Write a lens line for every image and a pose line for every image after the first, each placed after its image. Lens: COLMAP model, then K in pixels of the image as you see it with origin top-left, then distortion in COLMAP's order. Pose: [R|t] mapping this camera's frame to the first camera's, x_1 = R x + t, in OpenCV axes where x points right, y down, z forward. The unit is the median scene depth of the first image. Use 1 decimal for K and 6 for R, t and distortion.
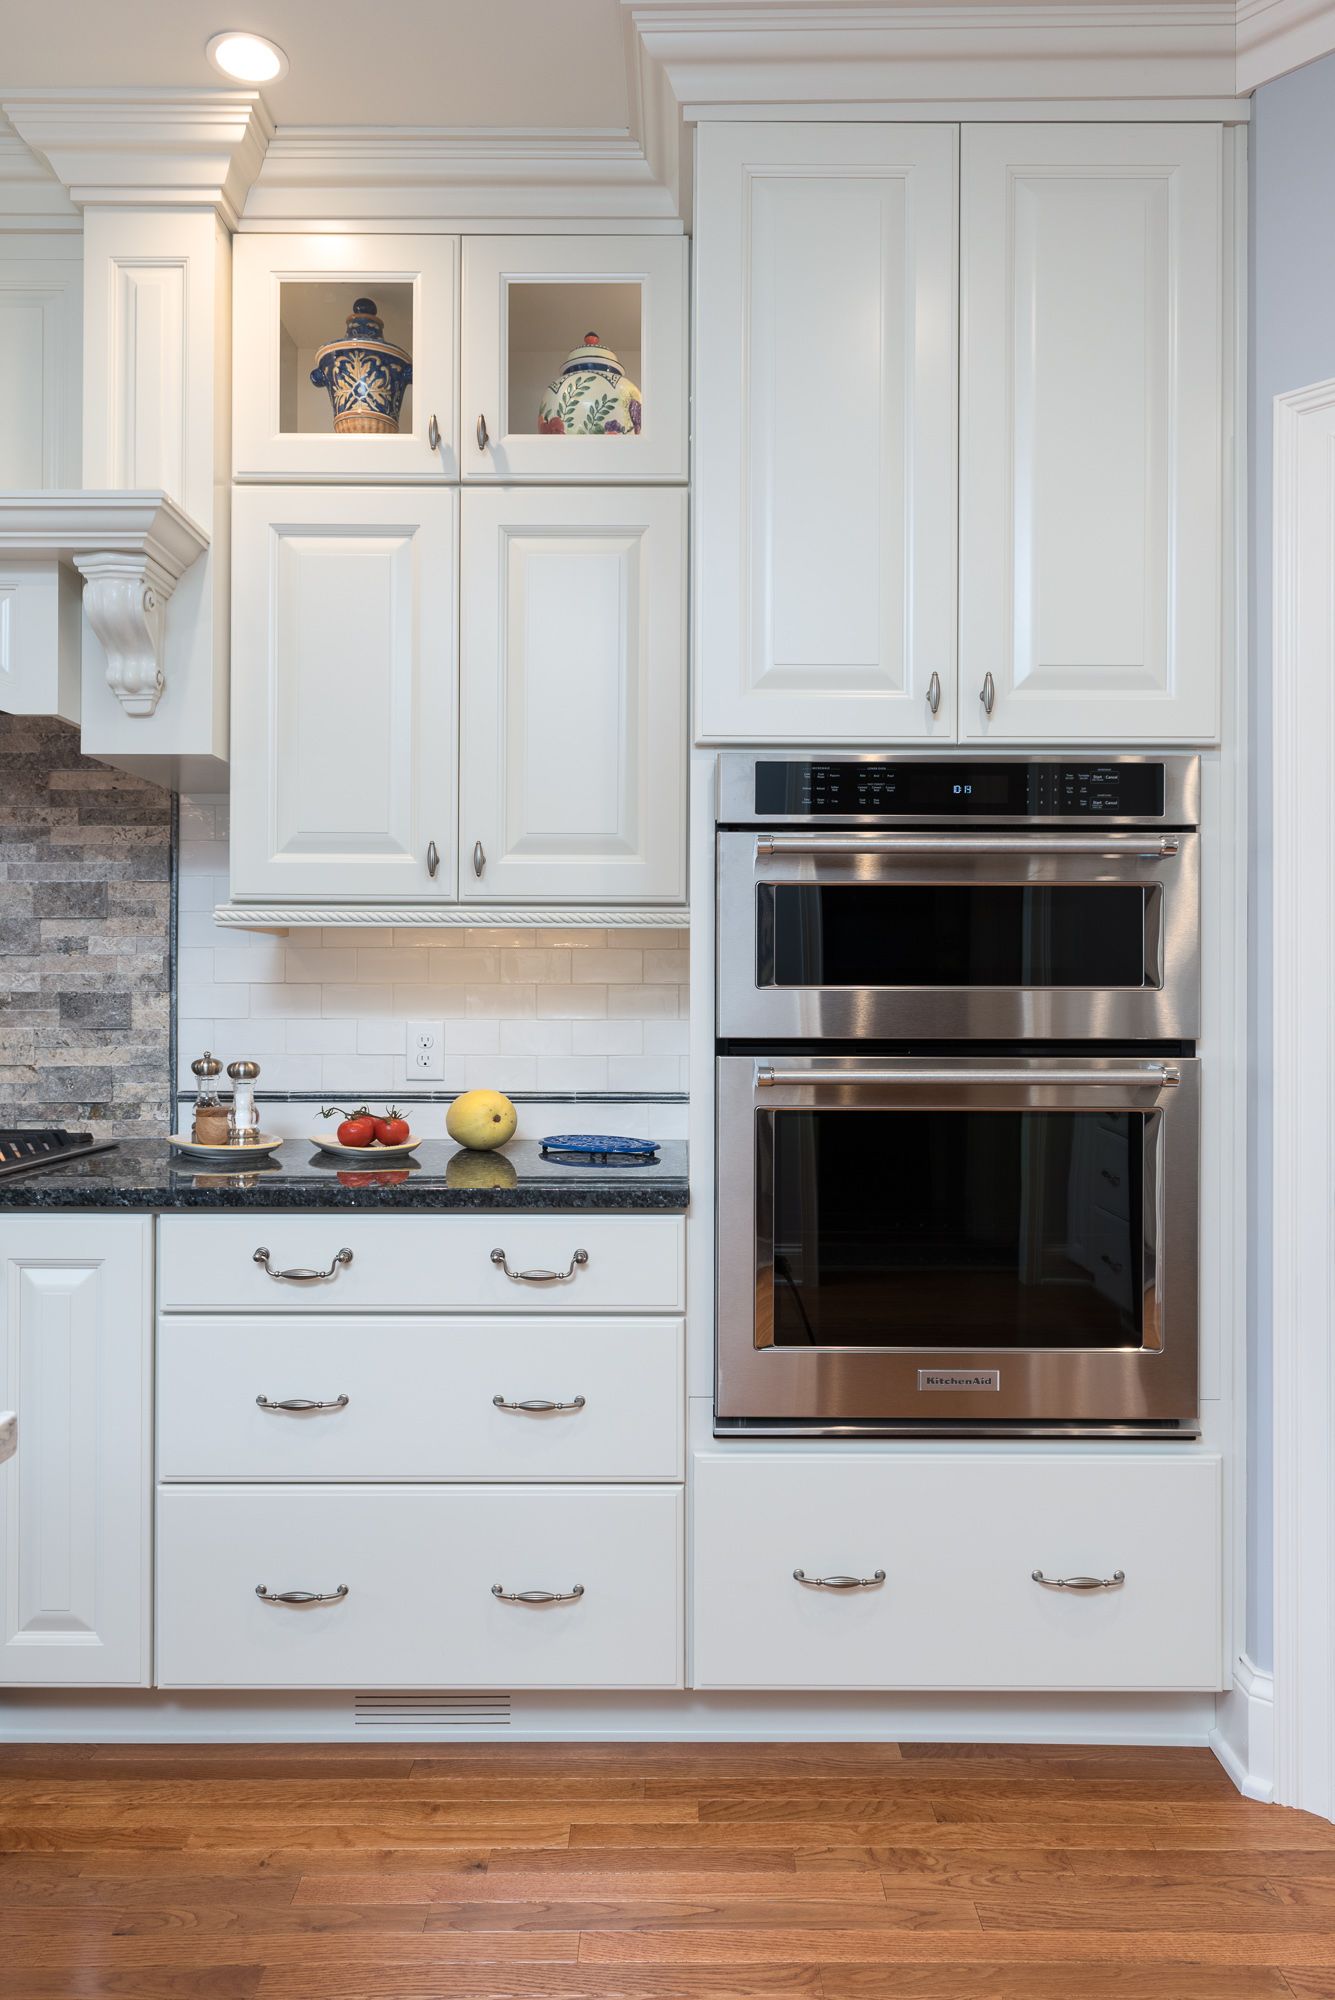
lens RADIAL K [[1349.7, 0, 658.5], [0, 1349.7, 990.6], [0, 0, 1]] dist [0.003619, -0.003435]
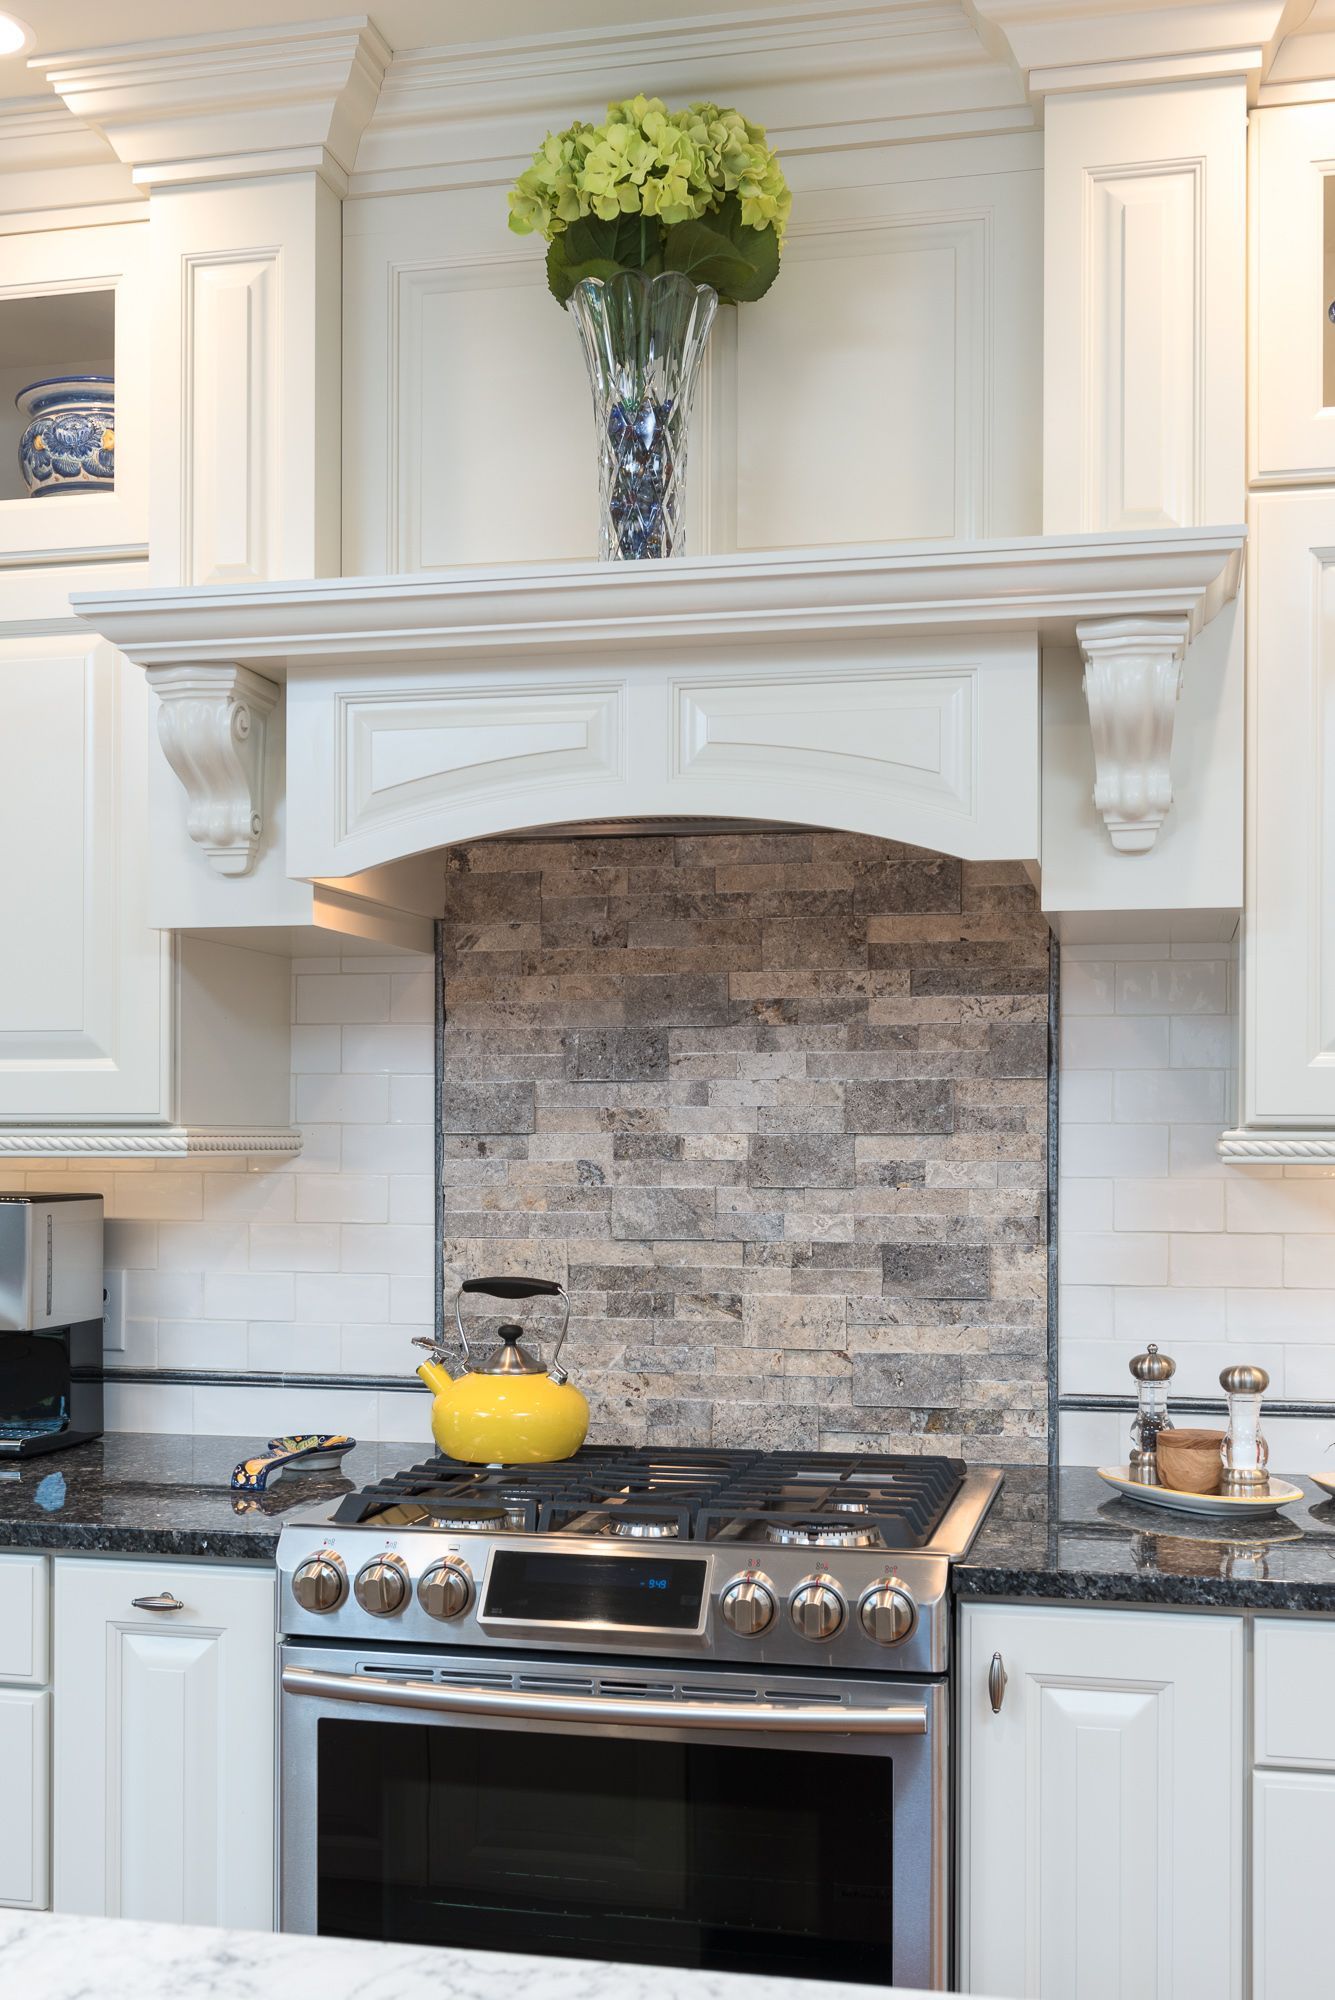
lens RADIAL K [[2124.1, 0, 665.9], [0, 2124.1, 1129.0], [0, 0, 1]] dist [-0.002309, 0.008910]
pose [[0.975853, -0.000297, -0.218428, -0.317900], [0.000285, 1.000000, -0.000090, -0.056047], [0.218428, 0.000026, 0.975853, -0.061063]]
